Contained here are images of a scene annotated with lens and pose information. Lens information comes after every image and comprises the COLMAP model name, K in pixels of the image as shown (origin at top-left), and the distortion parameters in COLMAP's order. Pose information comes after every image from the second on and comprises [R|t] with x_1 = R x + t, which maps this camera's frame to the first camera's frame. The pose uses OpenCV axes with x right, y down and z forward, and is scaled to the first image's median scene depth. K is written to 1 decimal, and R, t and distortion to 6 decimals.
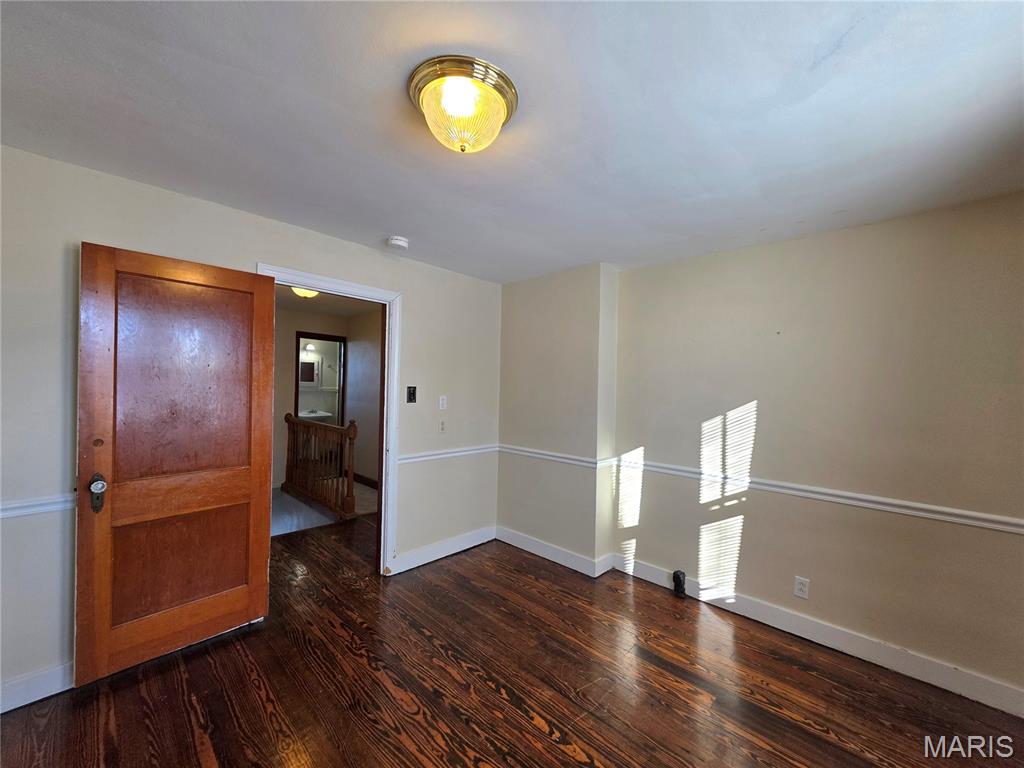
lens RADIAL K [[411.1, 0, 514.8], [0, 411.1, 382.8], [0, 0, 1]] dist [0.001243, 0.000060]
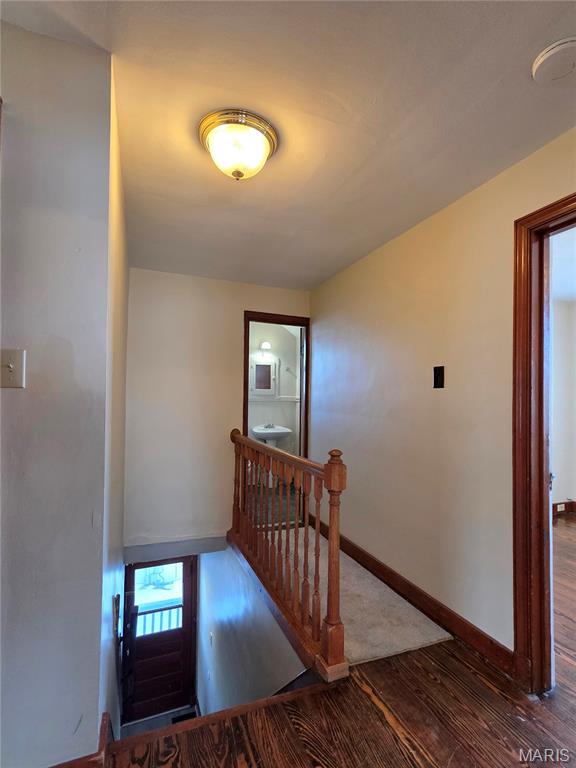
lens RADIAL K [[361.0, 0, 288.3], [0, 361.0, 388.6], [0, 0, 1]] dist [0.001348, -0.000081]
pose [[0.911121, -0.026052, -0.411316, -0.195882], [0.012331, 0.999276, -0.035979, 0.026085], [0.411955, 0.027709, 0.910783, 0.435577]]
